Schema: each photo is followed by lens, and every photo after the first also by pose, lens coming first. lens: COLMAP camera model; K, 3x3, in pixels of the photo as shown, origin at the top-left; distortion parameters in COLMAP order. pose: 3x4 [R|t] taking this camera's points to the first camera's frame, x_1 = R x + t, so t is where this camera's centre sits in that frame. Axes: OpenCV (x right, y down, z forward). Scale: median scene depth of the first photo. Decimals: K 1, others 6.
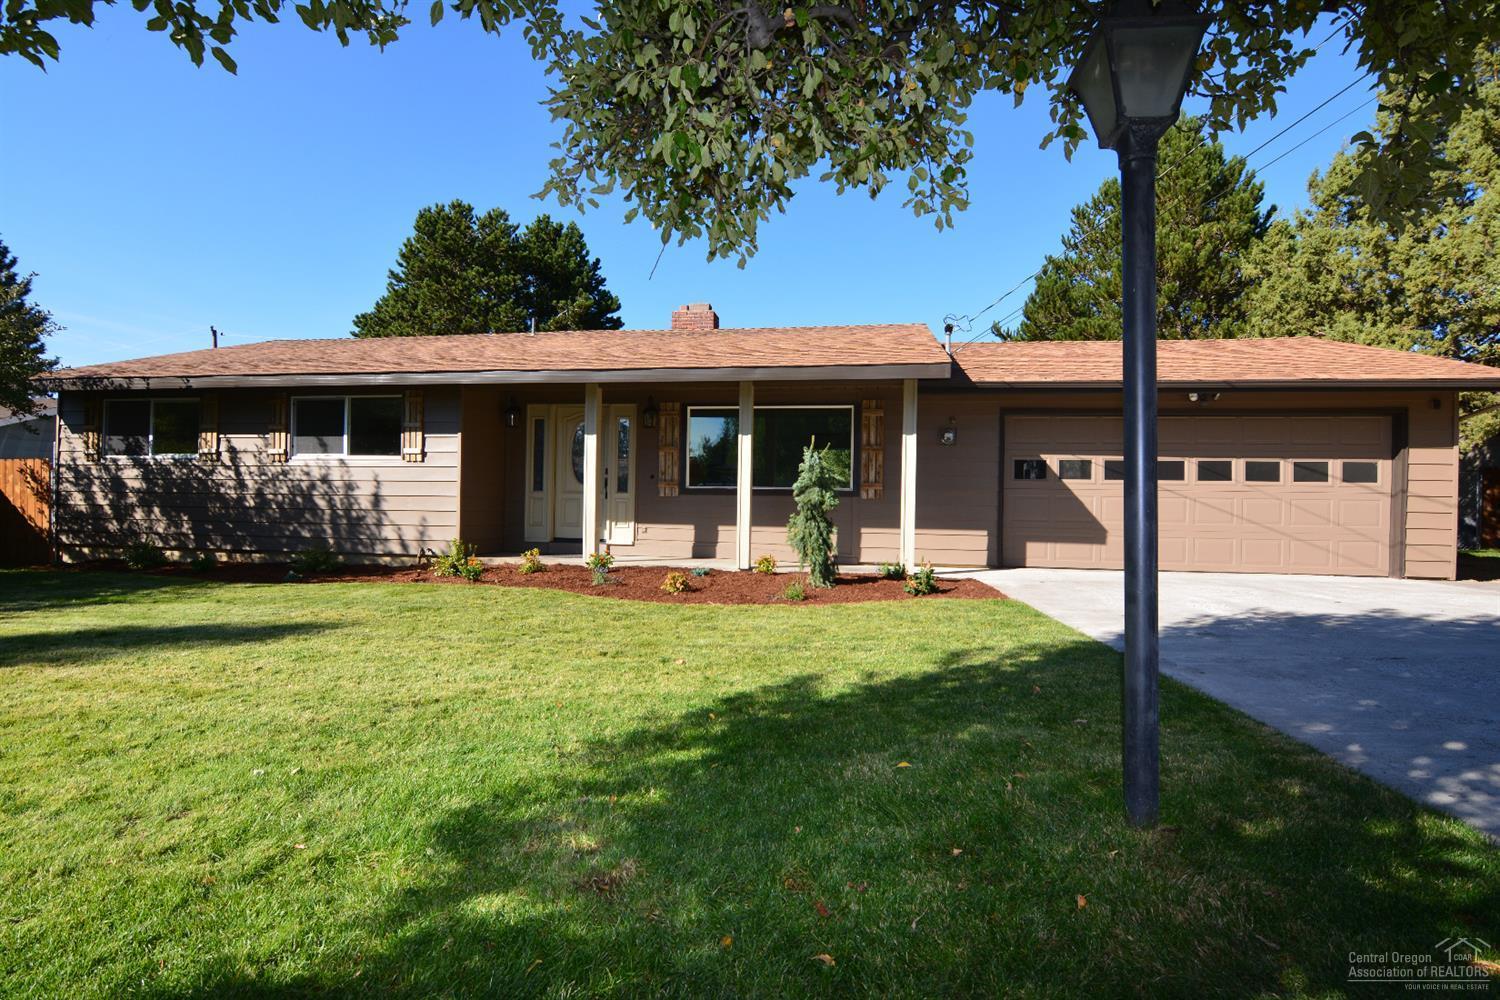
lens RADIAL K [[714.0, 0, 750.0], [0, 714.0, 500.0], [0, 0, 1]] dist [-0.003026, -0.008634]
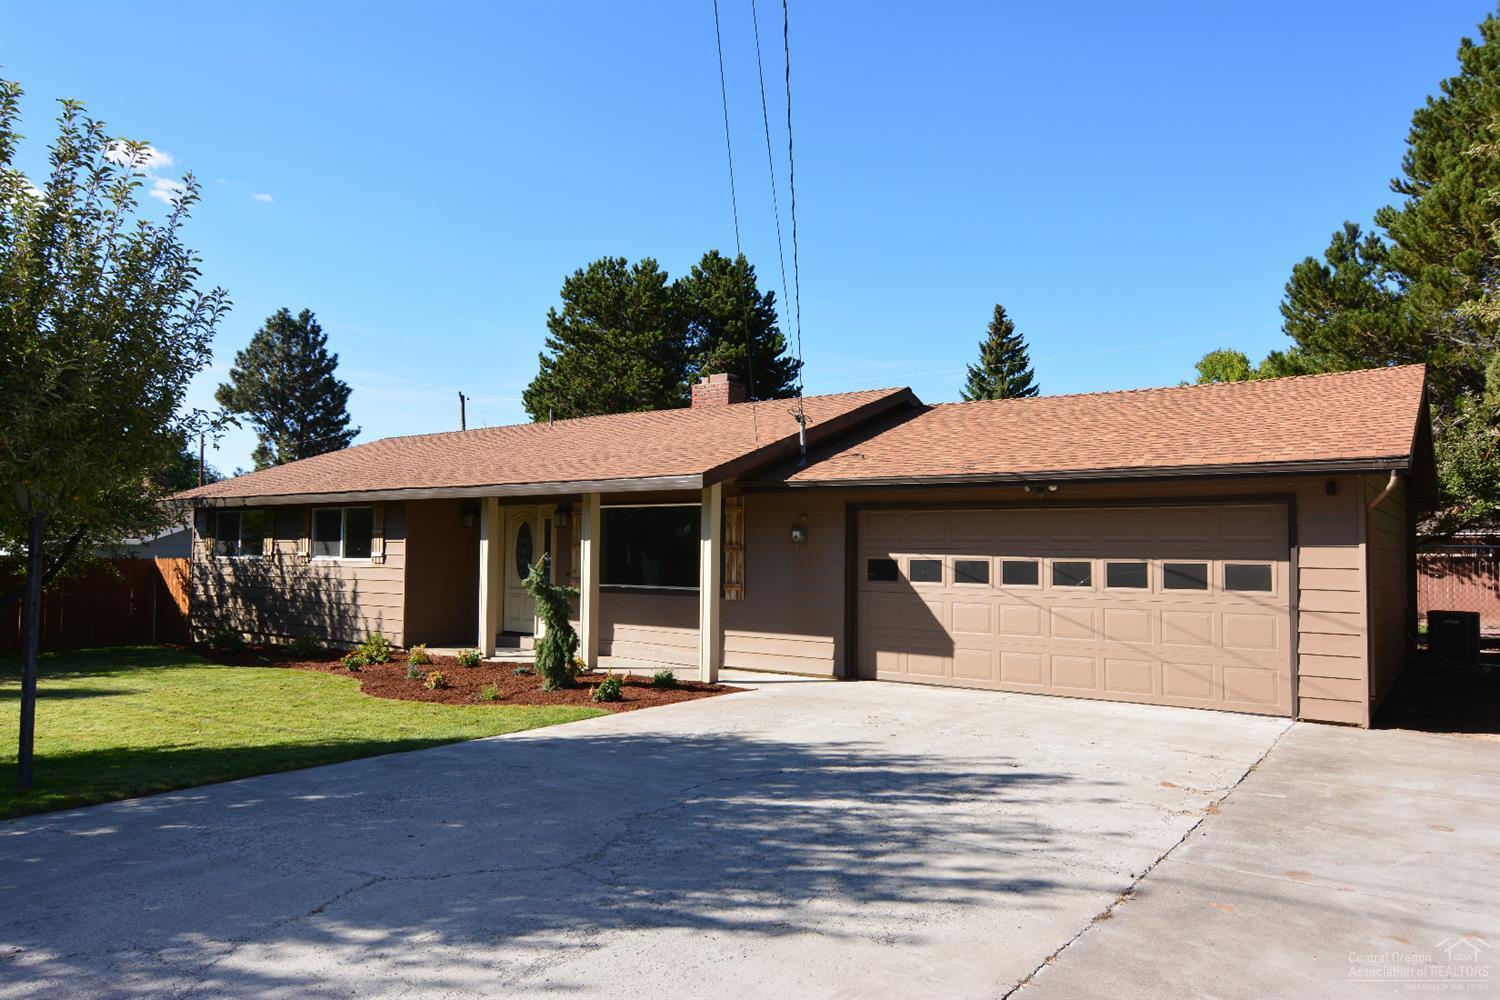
lens RADIAL K [[996.9, 0, 750.0], [0, 996.9, 500.0], [0, 0, 1]] dist [0.008583, 0.001168]
pose [[0.897851, -0.030910, -0.439212, 0.780533], [0.006961, 0.998405, -0.056034, -0.060360], [0.440244, 0.047252, 0.896634, -0.197022]]
